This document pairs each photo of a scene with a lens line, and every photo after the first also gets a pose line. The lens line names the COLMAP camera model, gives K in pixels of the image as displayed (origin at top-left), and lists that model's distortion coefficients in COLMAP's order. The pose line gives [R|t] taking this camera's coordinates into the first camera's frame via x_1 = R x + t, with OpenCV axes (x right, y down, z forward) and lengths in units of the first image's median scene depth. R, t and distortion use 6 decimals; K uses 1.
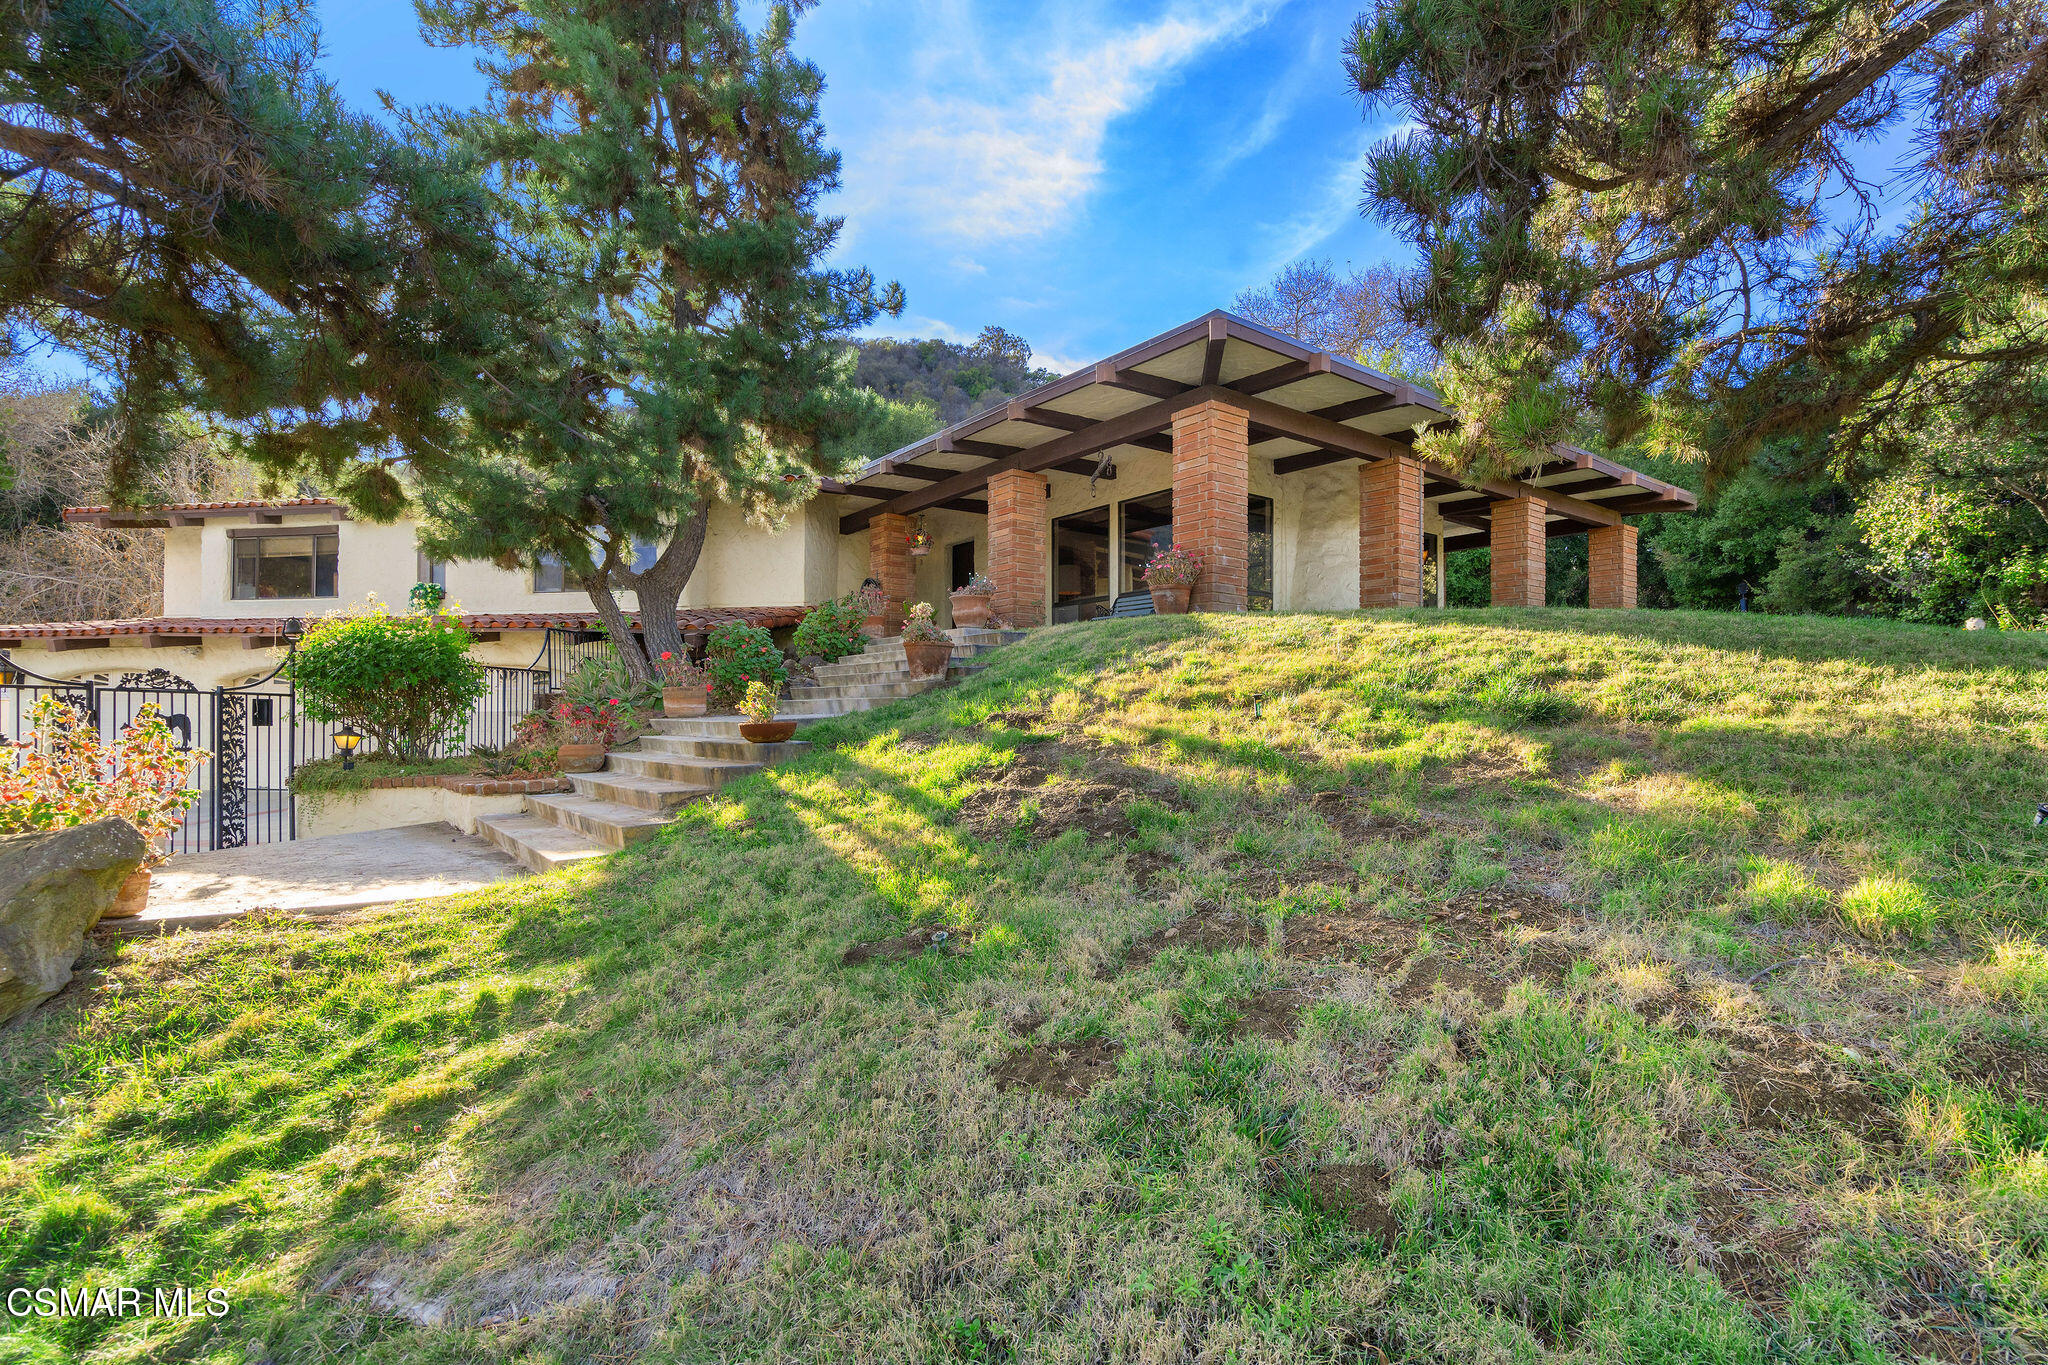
lens RADIAL K [[929.9, 0, 1040.4], [0, 929.9, 681.1], [0, 0, 1]] dist [0.004414, 0.000468]
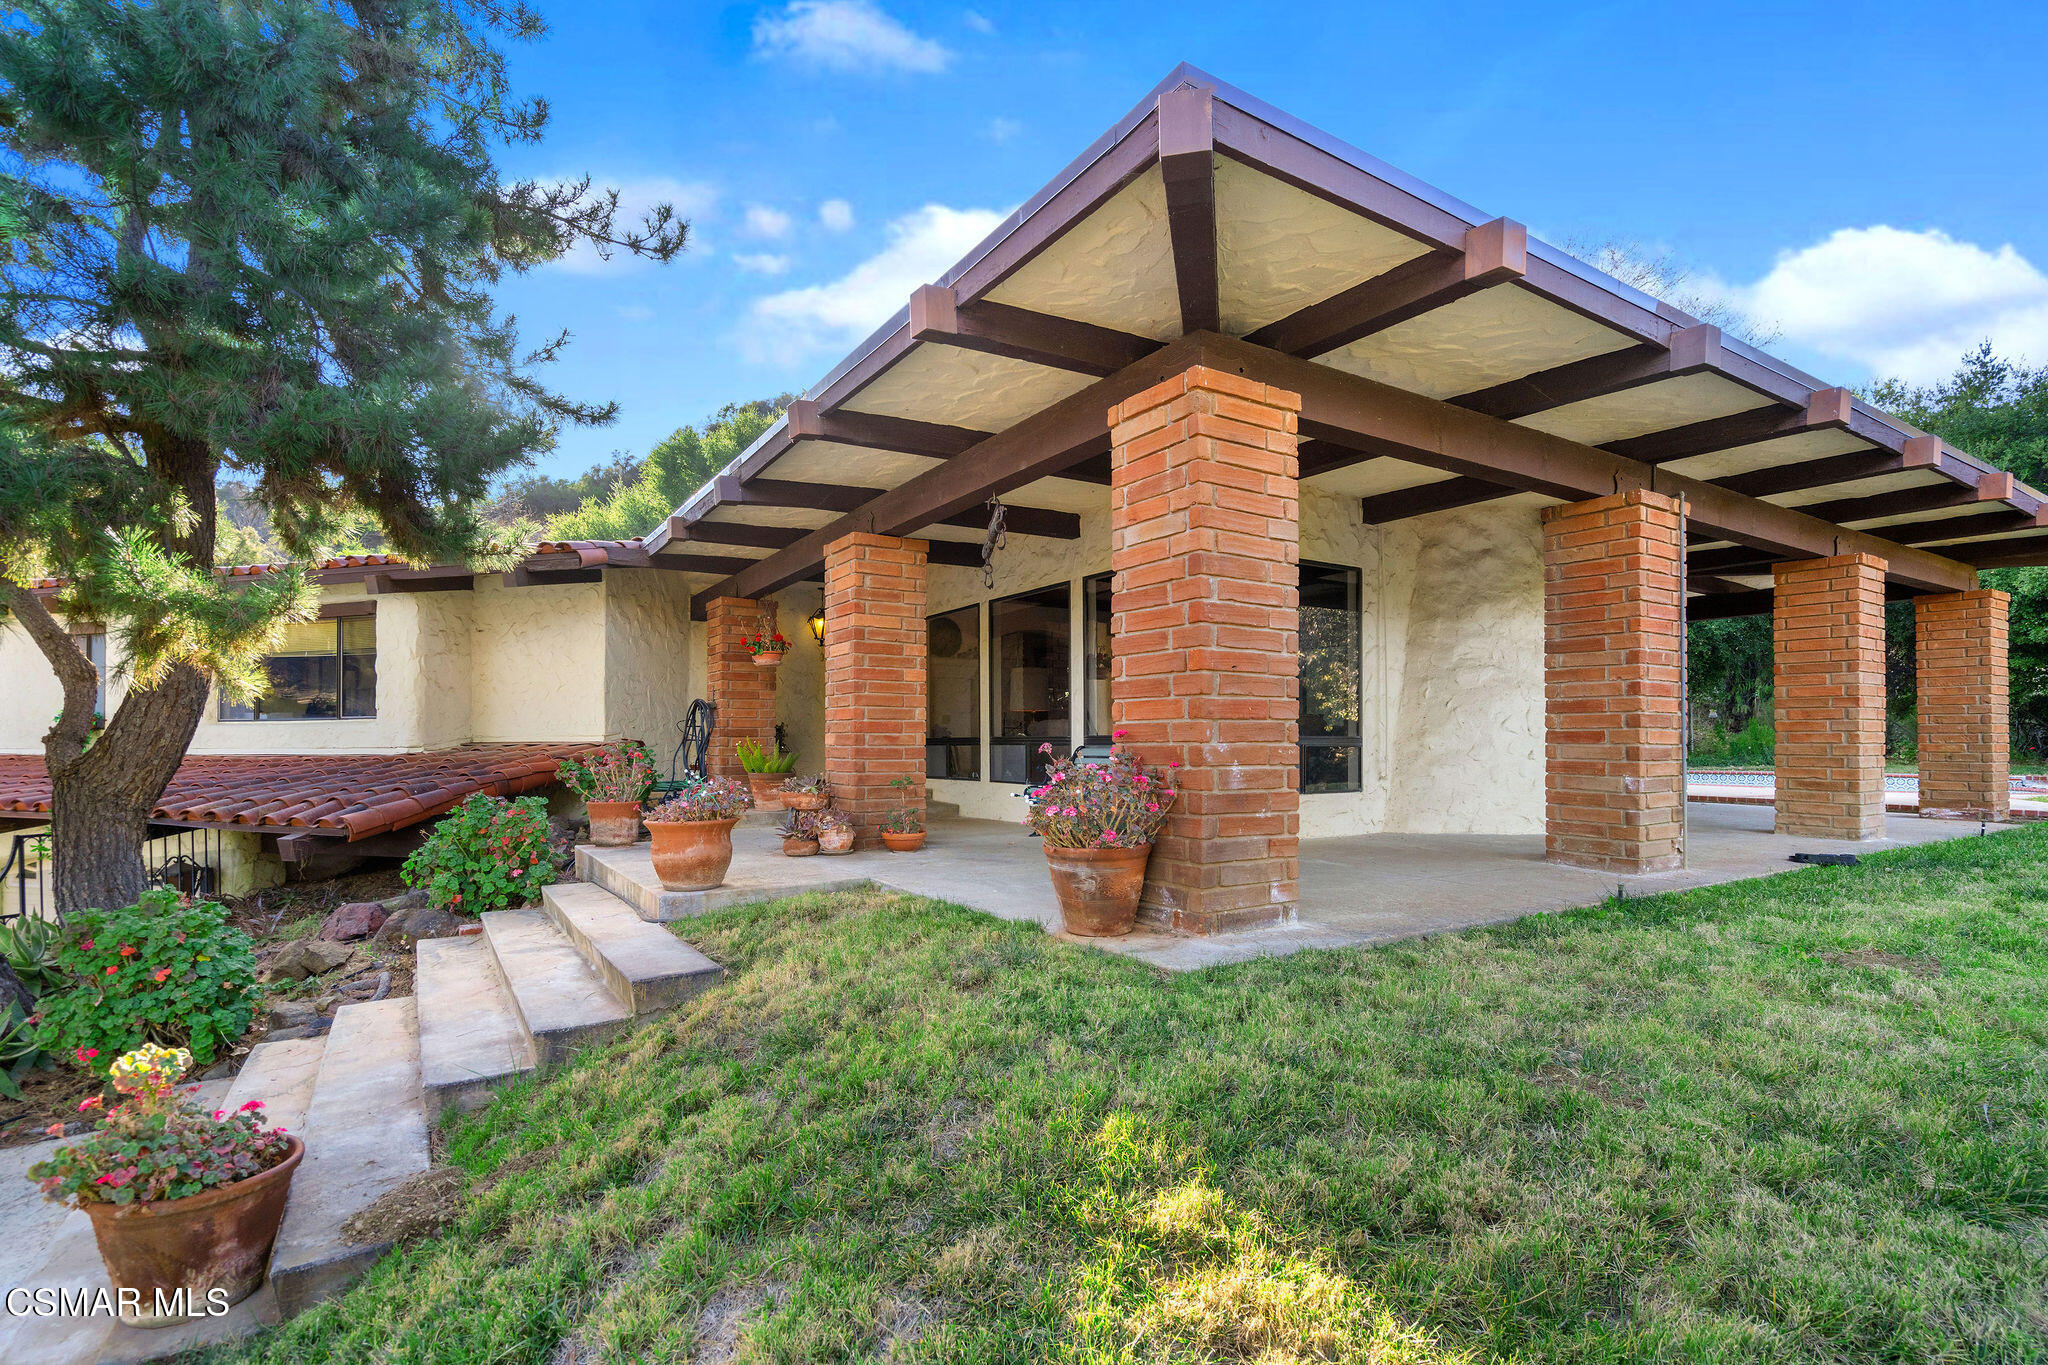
lens RADIAL K [[929.9, 0, 1008.6], [0, 929.9, 696.9], [0, 0, 1]] dist [0.004414, 0.000468]
pose [[0.993395, -0.001059, -0.114740, 0.128987], [-0.000502, 0.999908, -0.013572, -0.137458], [0.114744, 0.013540, 0.993303, 0.524947]]
